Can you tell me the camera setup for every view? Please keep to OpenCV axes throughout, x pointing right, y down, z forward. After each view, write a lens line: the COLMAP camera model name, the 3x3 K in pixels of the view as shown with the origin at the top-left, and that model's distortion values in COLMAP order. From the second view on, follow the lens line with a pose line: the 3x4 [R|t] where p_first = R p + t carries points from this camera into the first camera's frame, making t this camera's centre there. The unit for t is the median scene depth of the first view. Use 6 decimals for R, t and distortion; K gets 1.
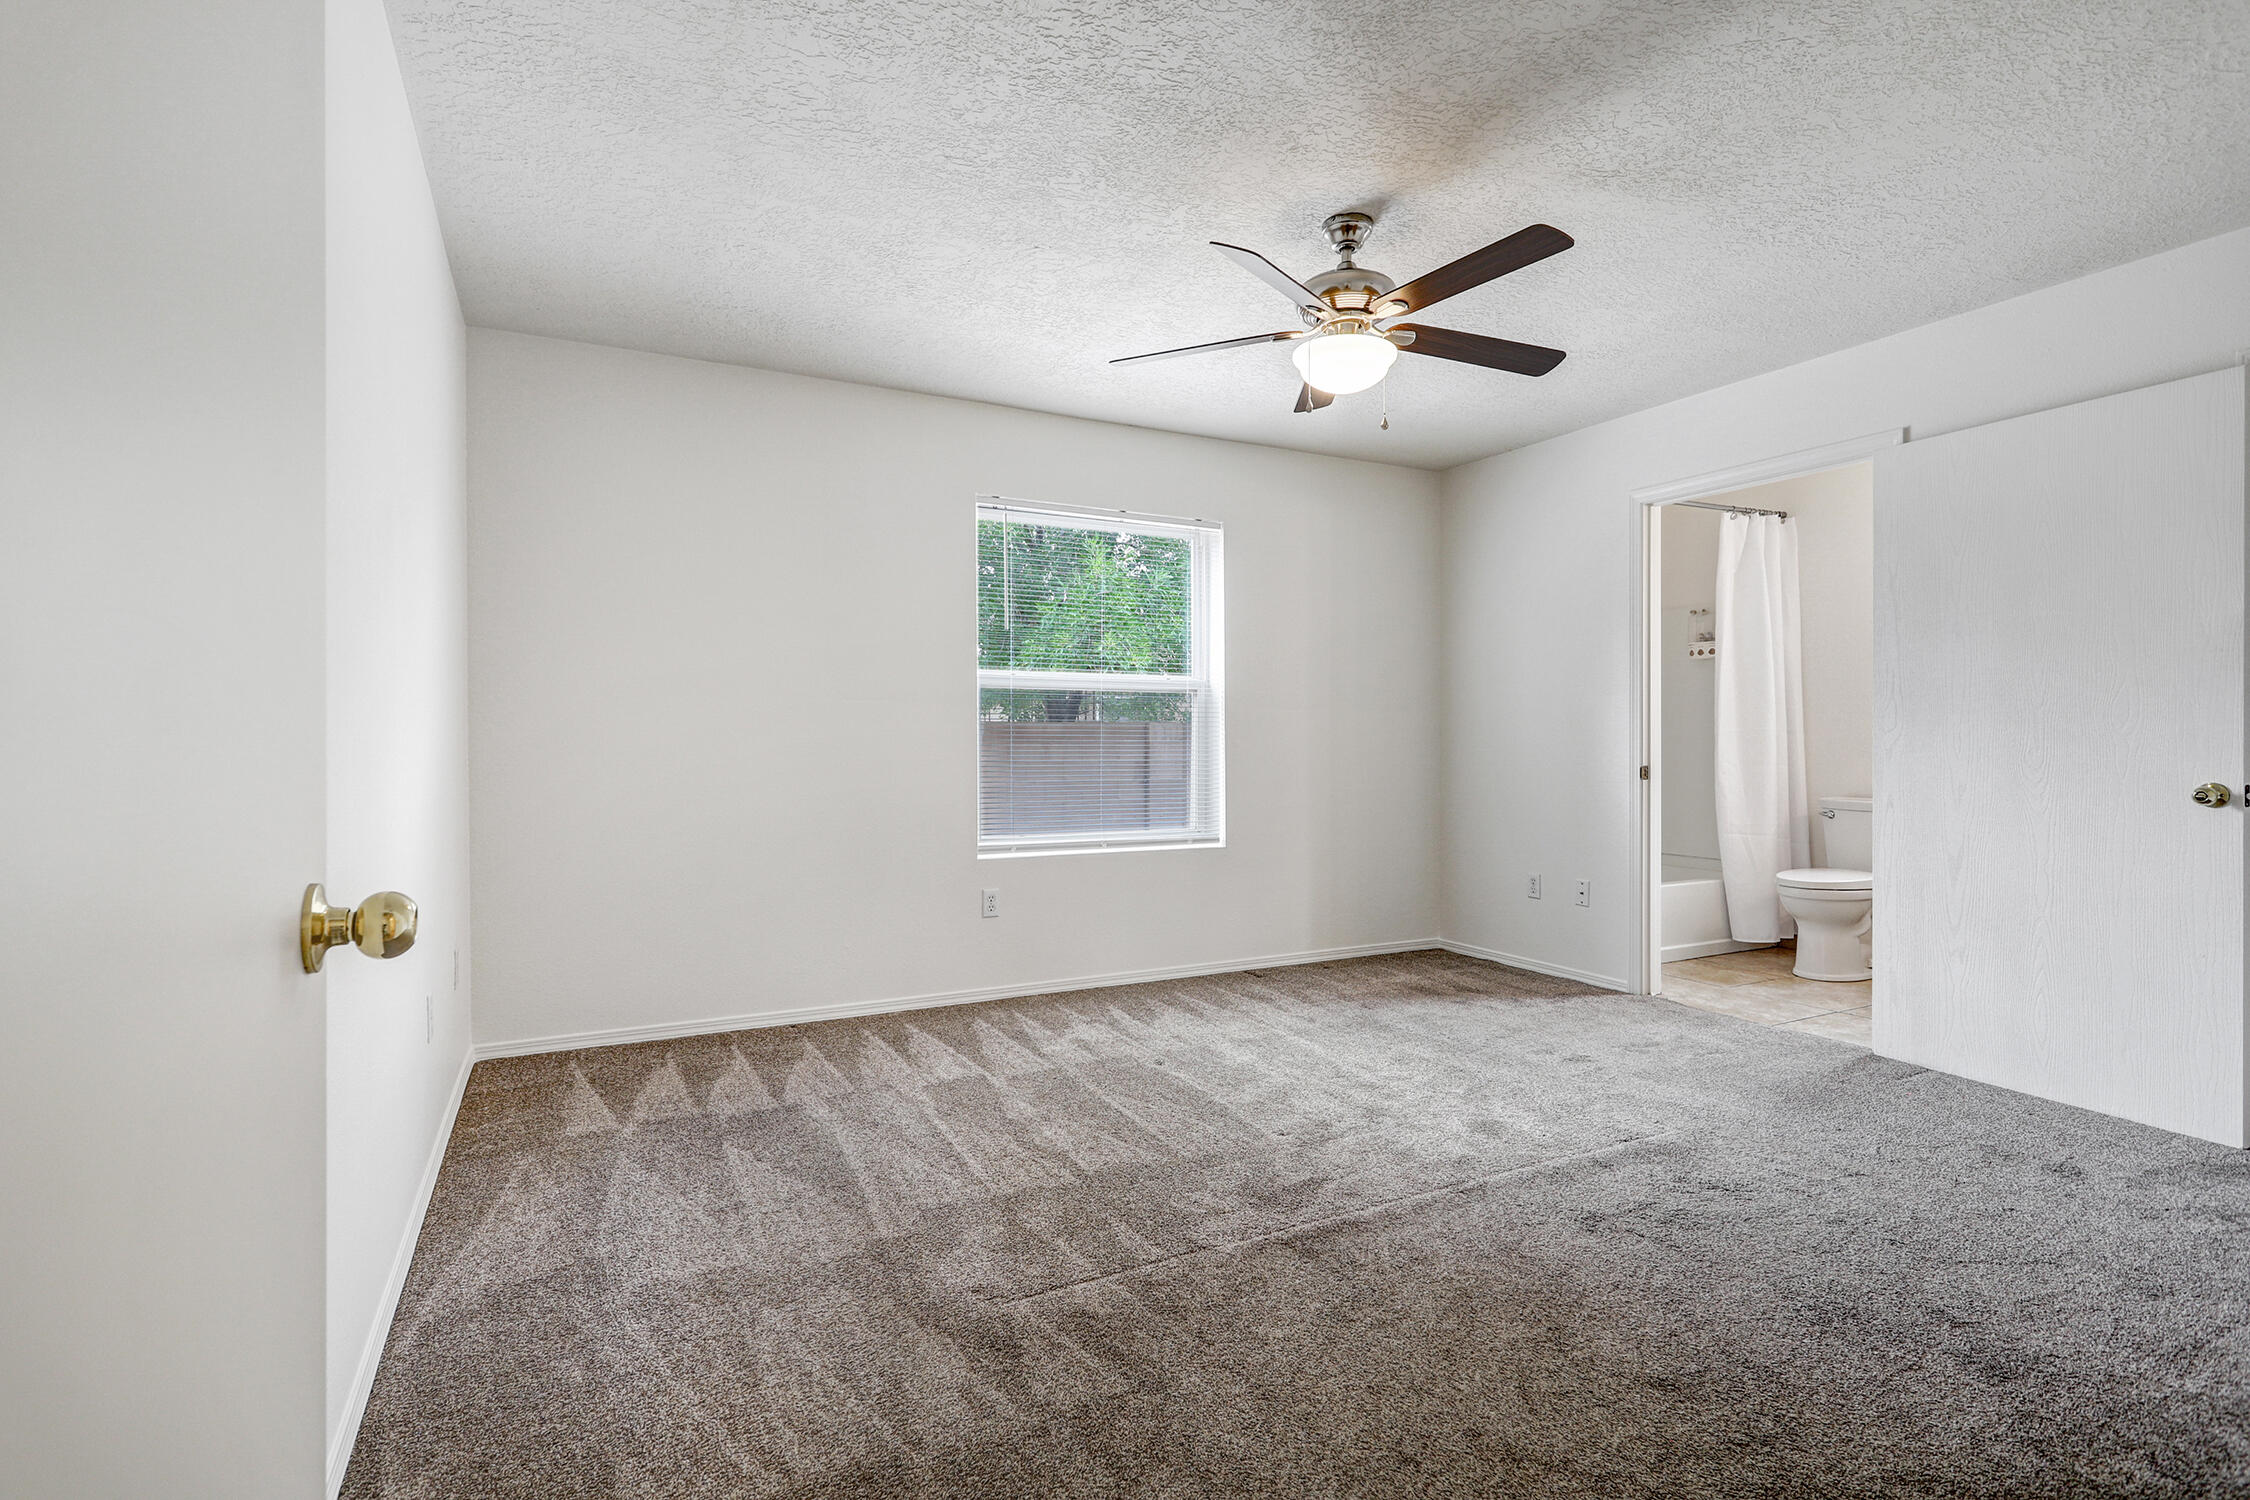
lens RADIAL K [[1087.0, 0, 1142.5], [0, 1087.0, 733.5], [0, 0, 1]] dist [0.012574, 0.000875]
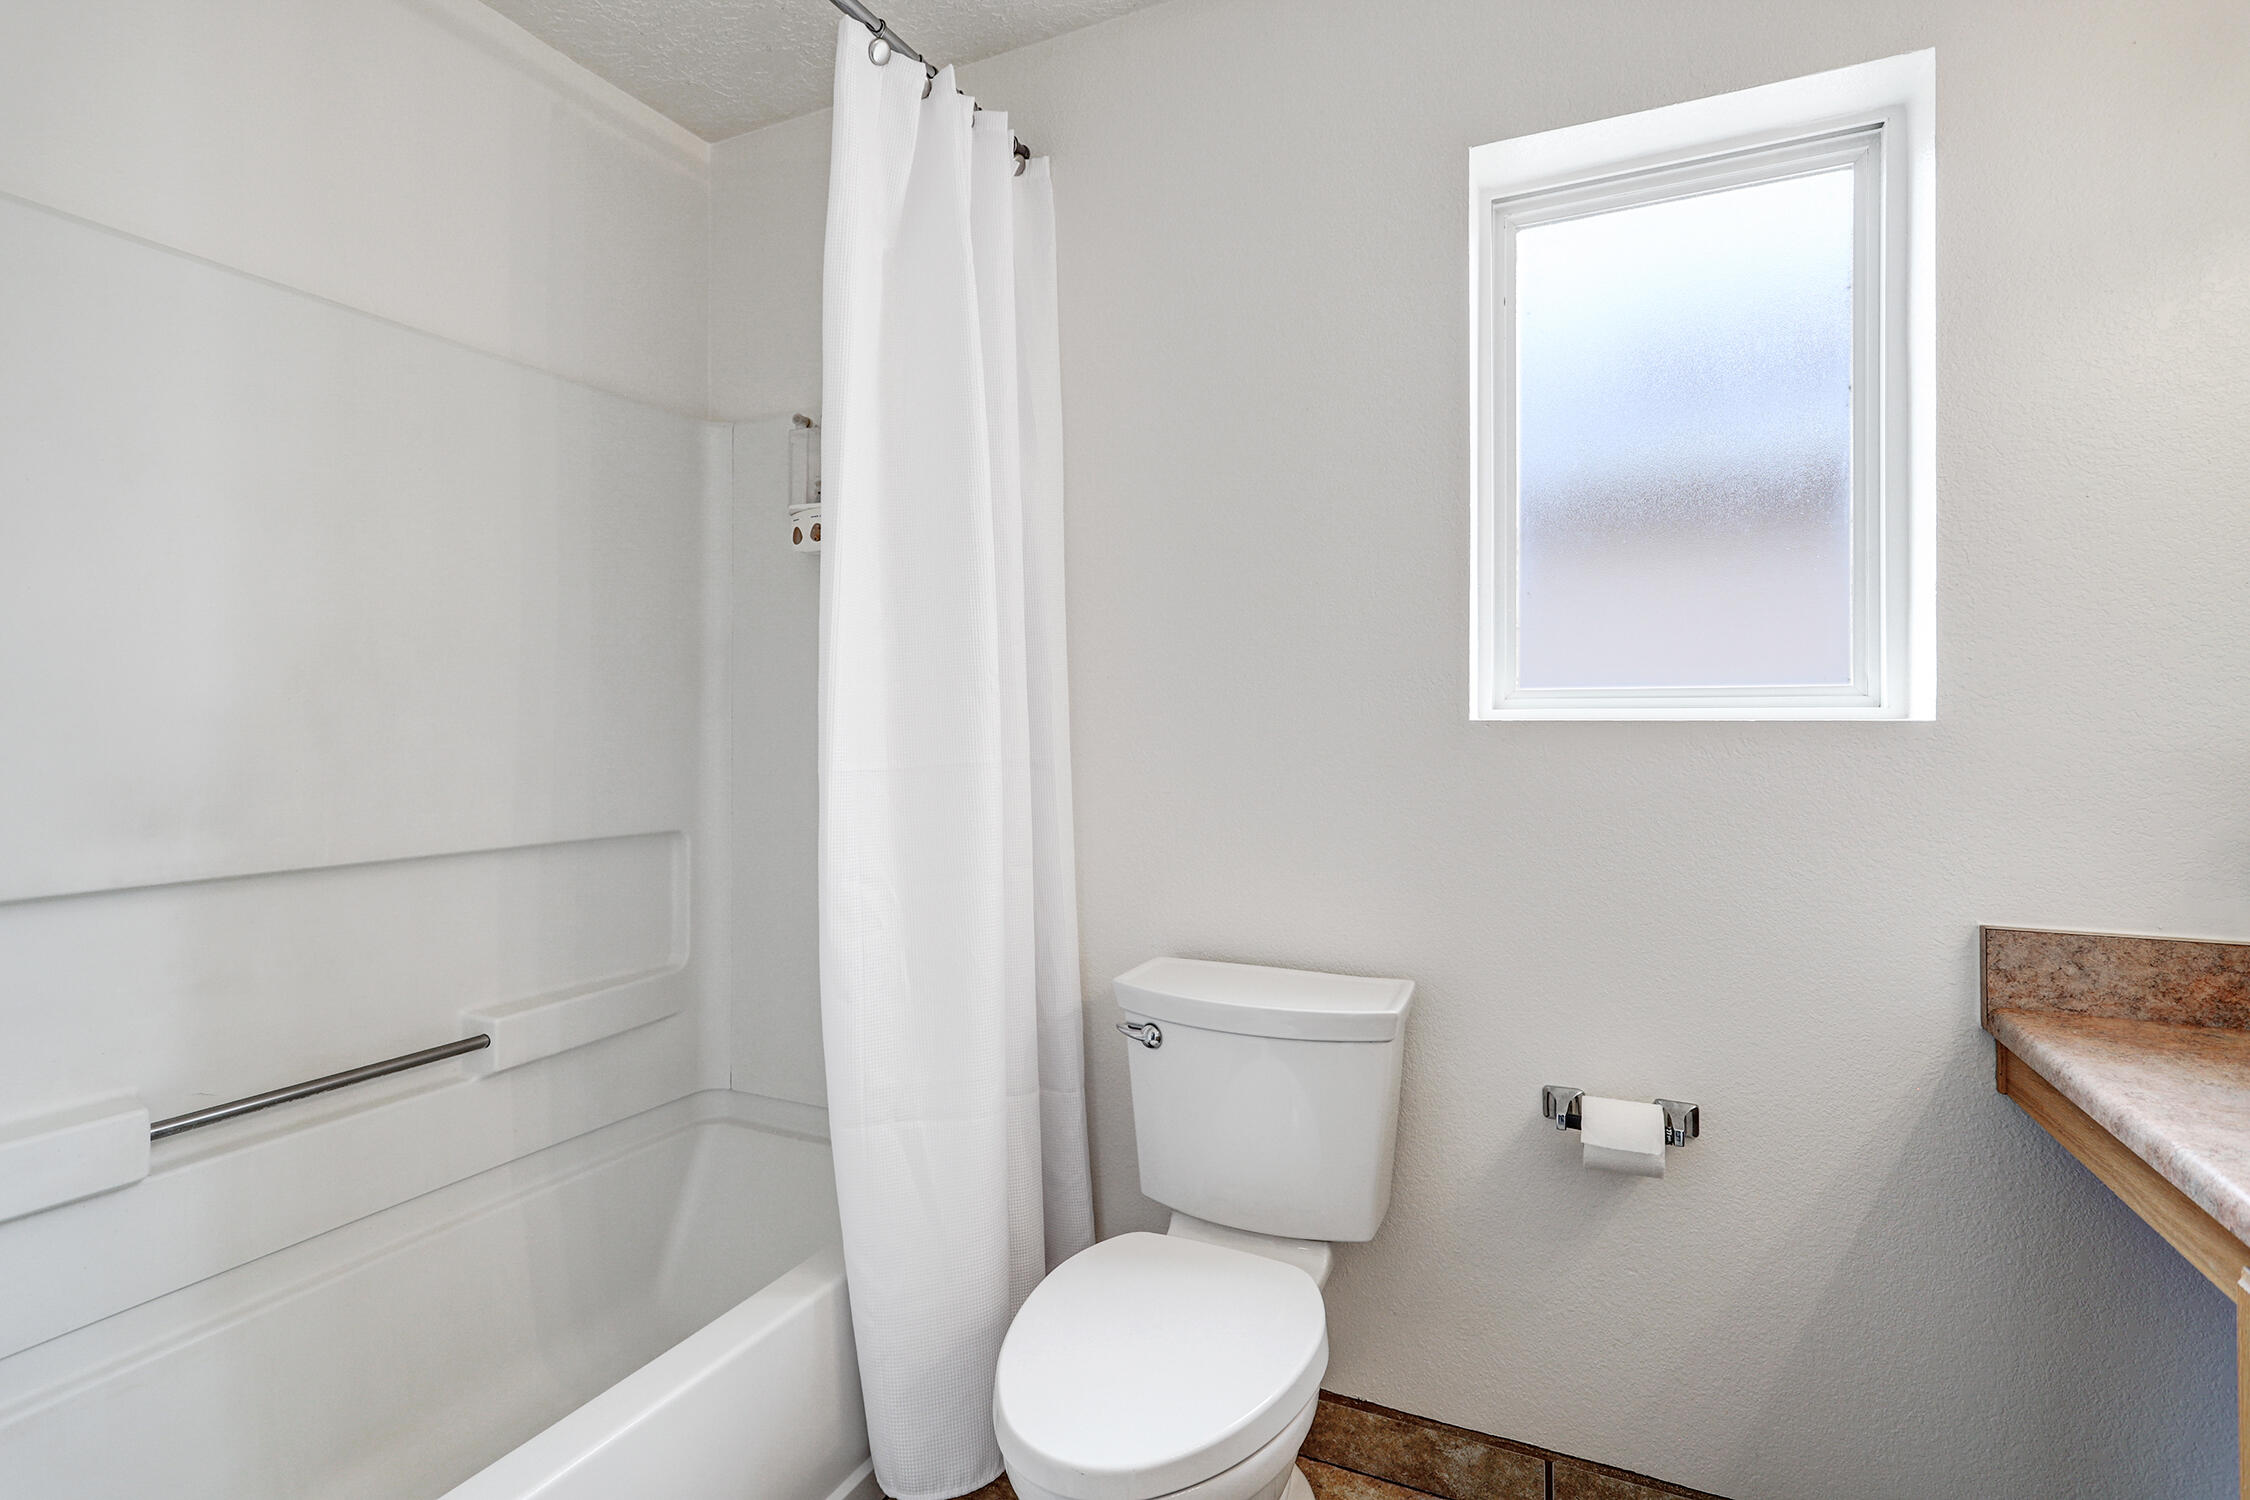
lens RADIAL K [[1087.0, 0, 1126.3], [0, 1087.0, 731.6], [0, 0, 1]] dist [0.012574, 0.000875]
pose [[0.807203, 0.002553, 0.590269, 0.447539], [-0.004796, 0.999986, 0.002234, -0.011887], [-0.590255, -0.004634, 0.807204, 0.764671]]
